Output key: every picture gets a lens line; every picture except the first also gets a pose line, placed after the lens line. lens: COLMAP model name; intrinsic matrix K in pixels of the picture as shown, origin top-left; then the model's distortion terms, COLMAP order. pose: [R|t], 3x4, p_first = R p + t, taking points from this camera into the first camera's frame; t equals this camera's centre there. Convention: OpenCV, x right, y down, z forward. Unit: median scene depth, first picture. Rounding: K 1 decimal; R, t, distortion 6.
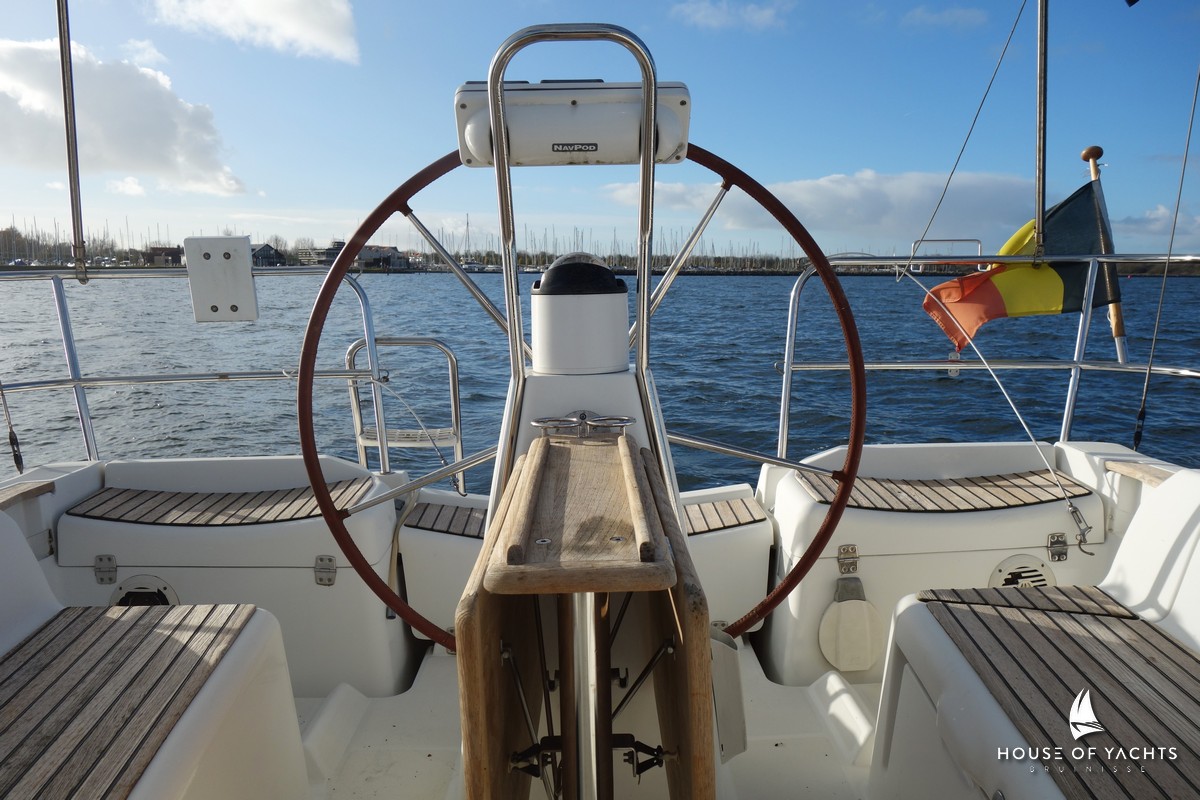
lens RADIAL K [[933.4, 0, 600.0], [0, 933.4, 400.0], [0, 0, 1]] dist [-0.006816, -0.007418]
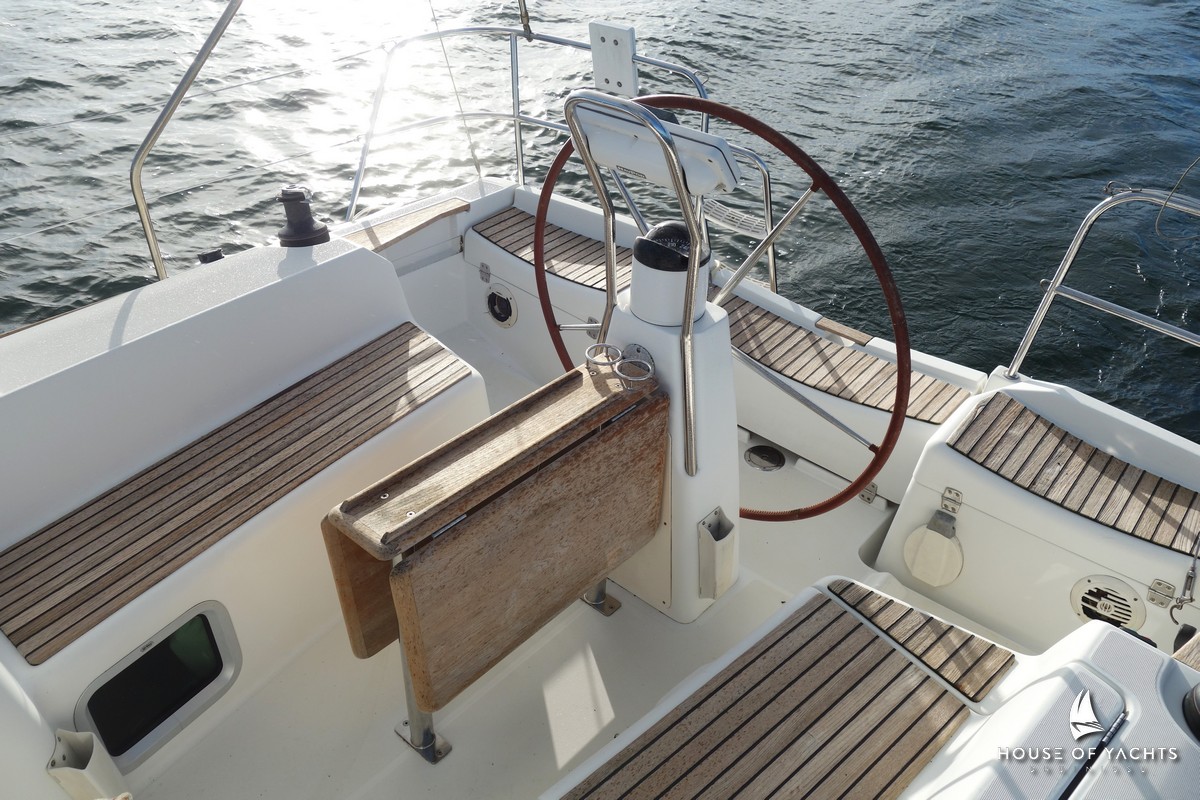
lens RADIAL K [[933.4, 0, 600.0], [0, 933.4, 400.0], [0, 0, 1]] dist [-0.006816, -0.007418]
pose [[0.739407, 0.419779, -0.526368, 0.487664], [-0.133936, 0.857909, 0.496038, -0.413993], [0.659802, -0.296274, 0.690567, 0.014225]]
